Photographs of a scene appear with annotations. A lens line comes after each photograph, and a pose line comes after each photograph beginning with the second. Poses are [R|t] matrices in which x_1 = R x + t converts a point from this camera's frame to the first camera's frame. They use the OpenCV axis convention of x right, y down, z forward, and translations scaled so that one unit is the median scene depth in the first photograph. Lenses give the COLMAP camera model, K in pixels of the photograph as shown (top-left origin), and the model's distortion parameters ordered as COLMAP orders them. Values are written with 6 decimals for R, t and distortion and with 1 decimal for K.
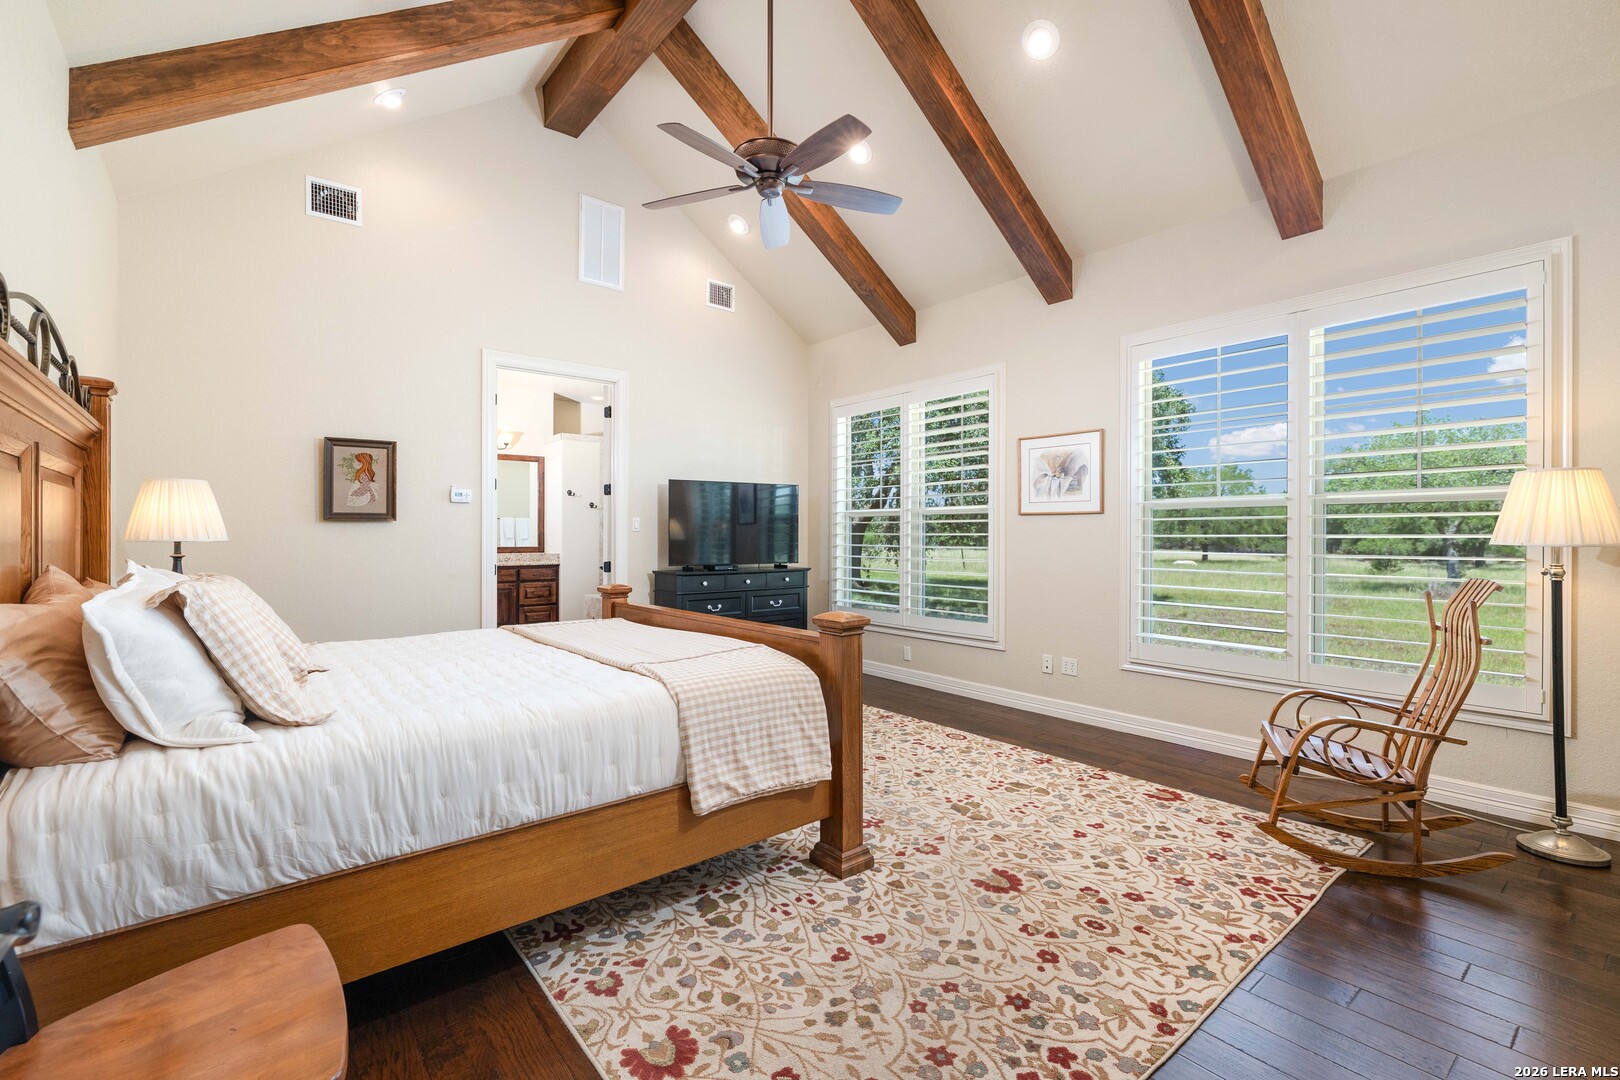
lens RADIAL K [[730.4, 0, 804.1], [0, 730.4, 535.0], [0, 0, 1]] dist [-0.000381, 0.000074]
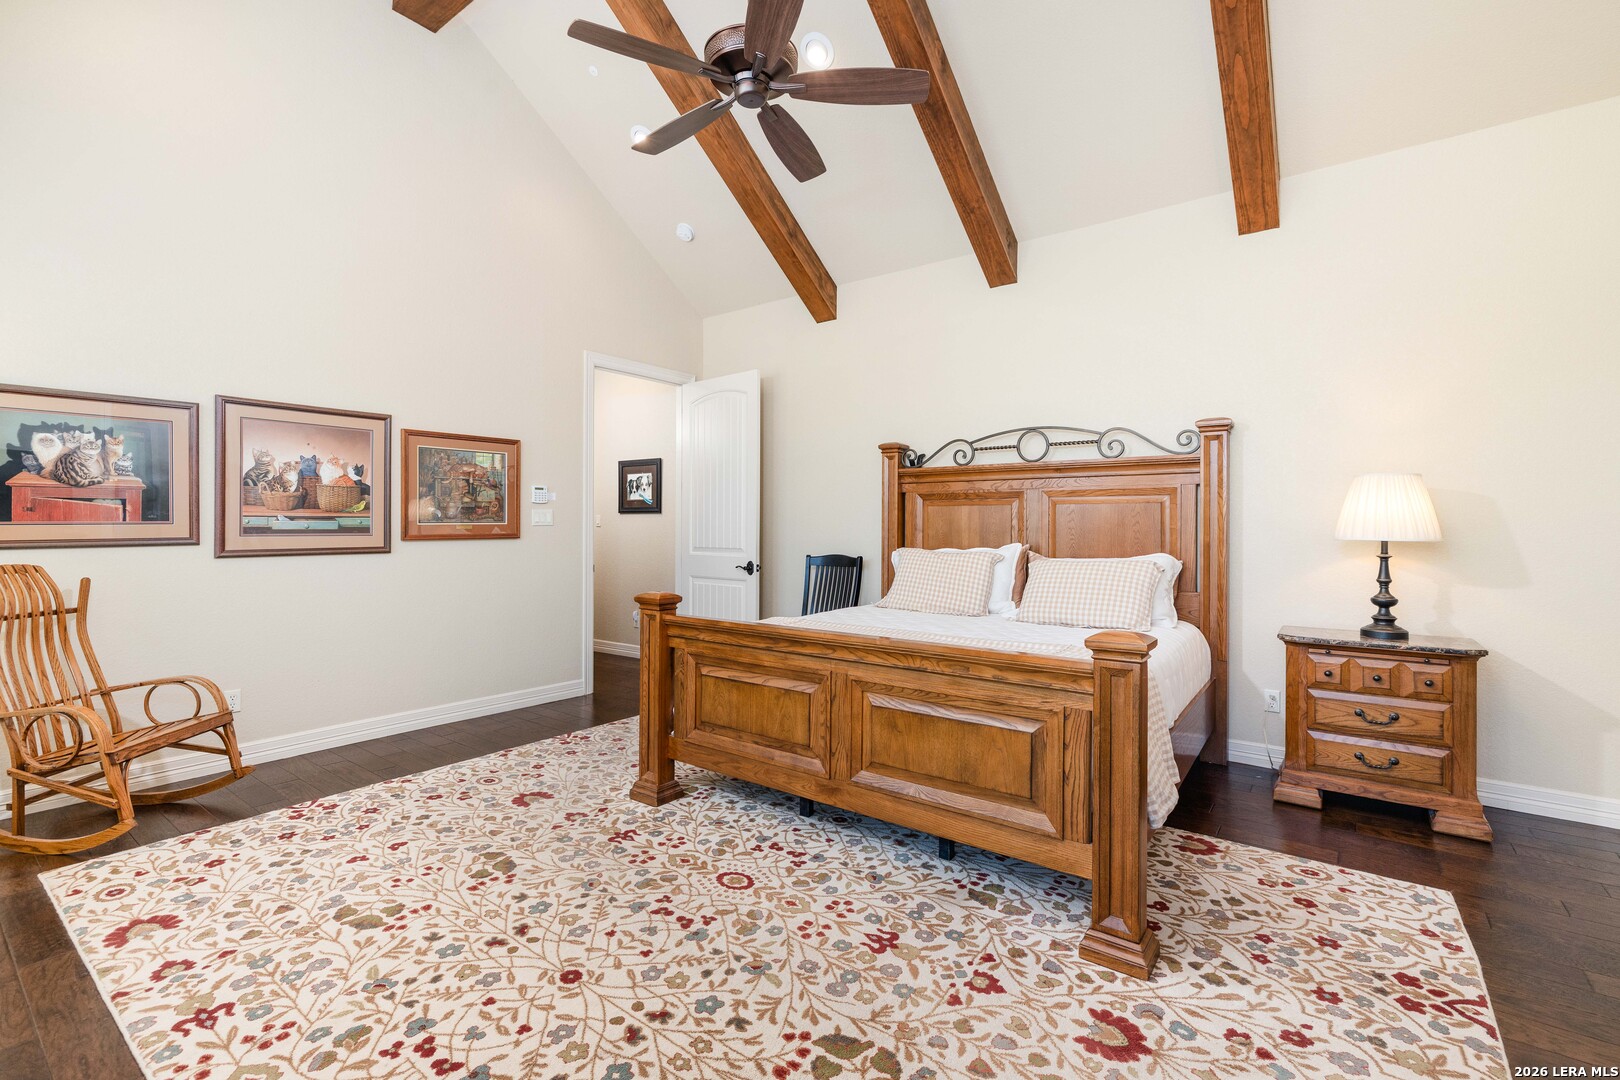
lens RADIAL K [[730.4, 0, 804.1], [0, 730.4, 535.0], [0, 0, 1]] dist [-0.000381, 0.000074]
pose [[-0.971067, -0.005935, -0.238733, 0.085209], [-0.007260, 0.999963, 0.004670, 0.001669], [0.238696, 0.006268, -0.971074, 1.817188]]
